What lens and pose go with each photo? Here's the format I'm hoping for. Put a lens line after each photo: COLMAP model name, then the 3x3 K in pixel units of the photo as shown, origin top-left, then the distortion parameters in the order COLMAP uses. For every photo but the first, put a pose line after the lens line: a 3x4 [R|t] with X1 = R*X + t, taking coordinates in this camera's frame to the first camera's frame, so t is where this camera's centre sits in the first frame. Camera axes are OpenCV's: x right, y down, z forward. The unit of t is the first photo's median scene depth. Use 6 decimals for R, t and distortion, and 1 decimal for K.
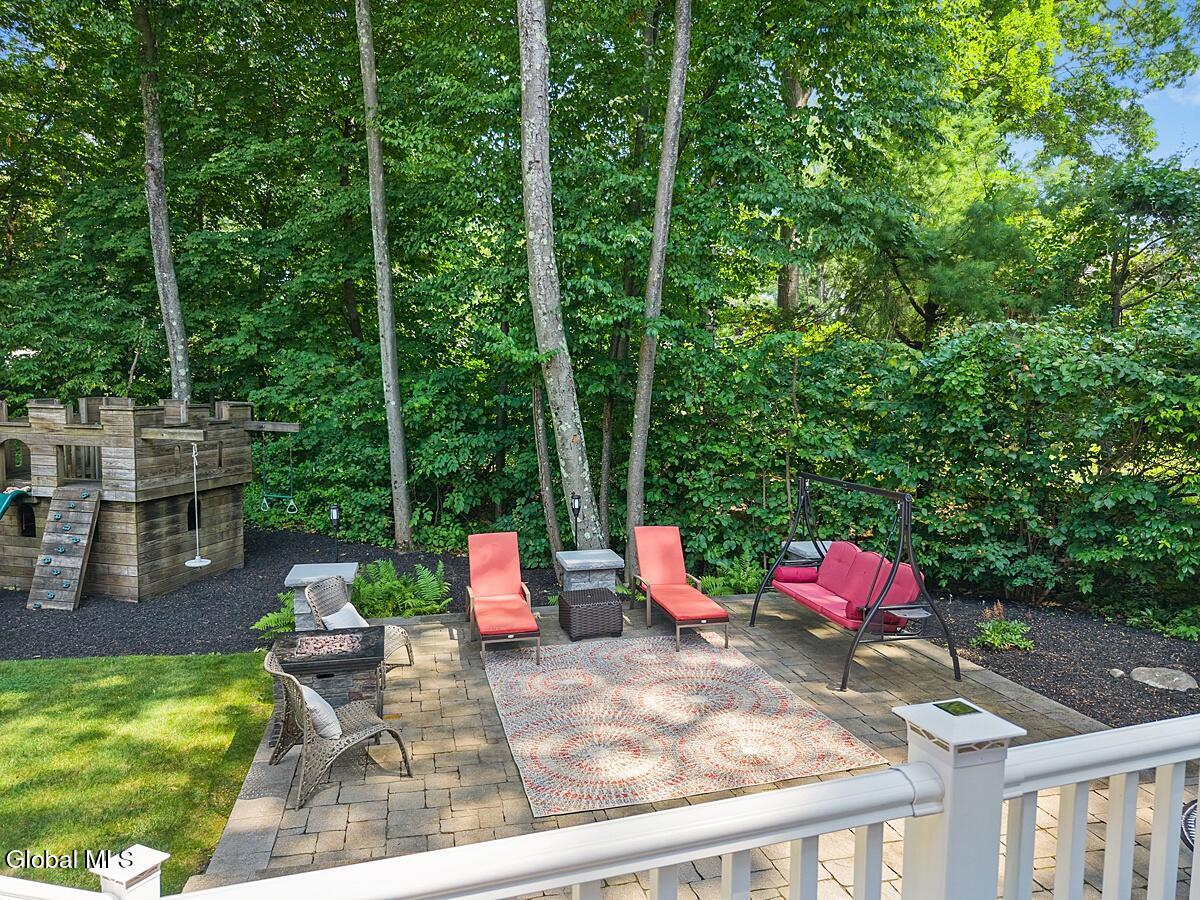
lens RADIAL K [[812.6, 0, 600.0], [0, 812.6, 450.0], [0, 0, 1]] dist [-0.005066, -0.002430]
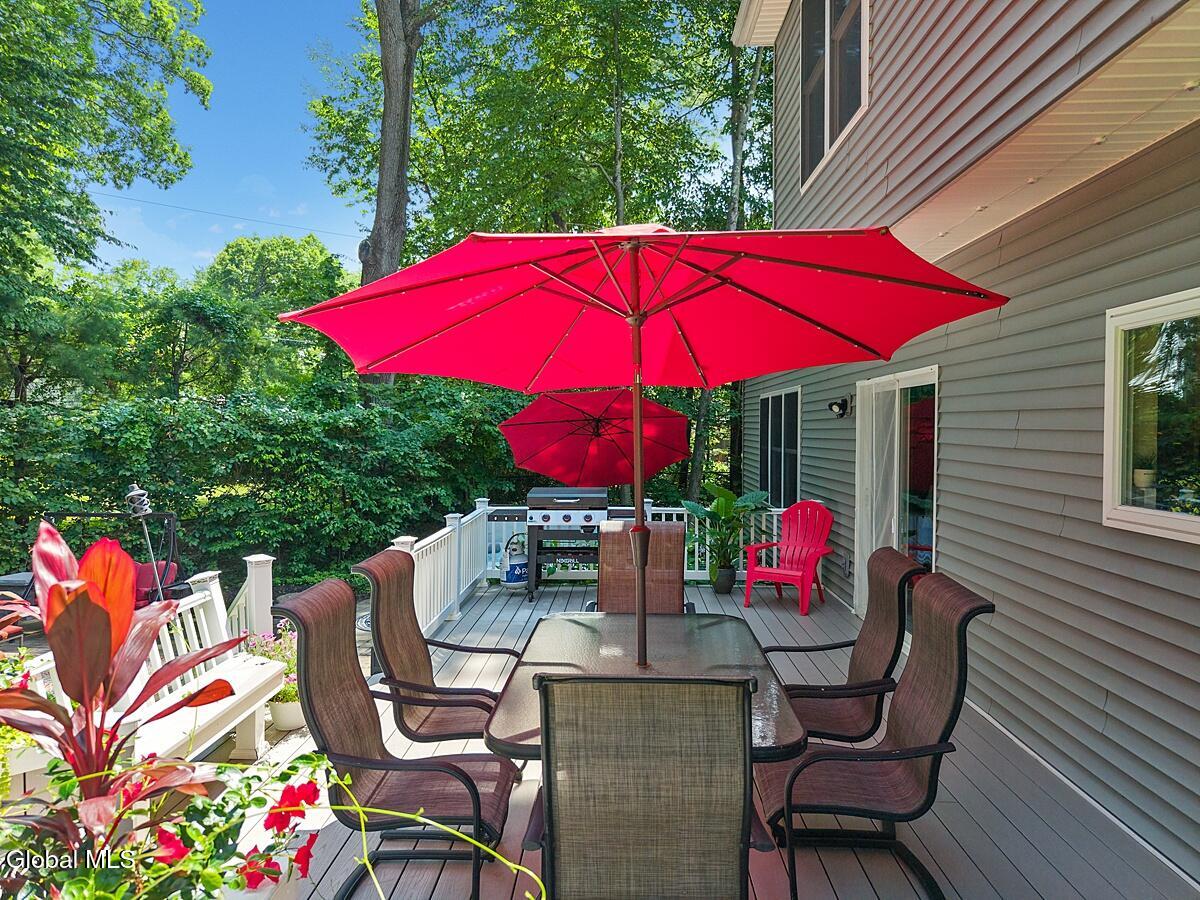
lens RADIAL K [[812.6, 0, 600.0], [0, 812.6, 450.0], [0, 0, 1]] dist [-0.005066, -0.002430]
pose [[0.358551, -0.026897, 0.933122, -0.605941], [0.073630, 0.997286, 0.000454, -0.006217], [-0.930602, 0.068543, 0.359559, -0.277973]]
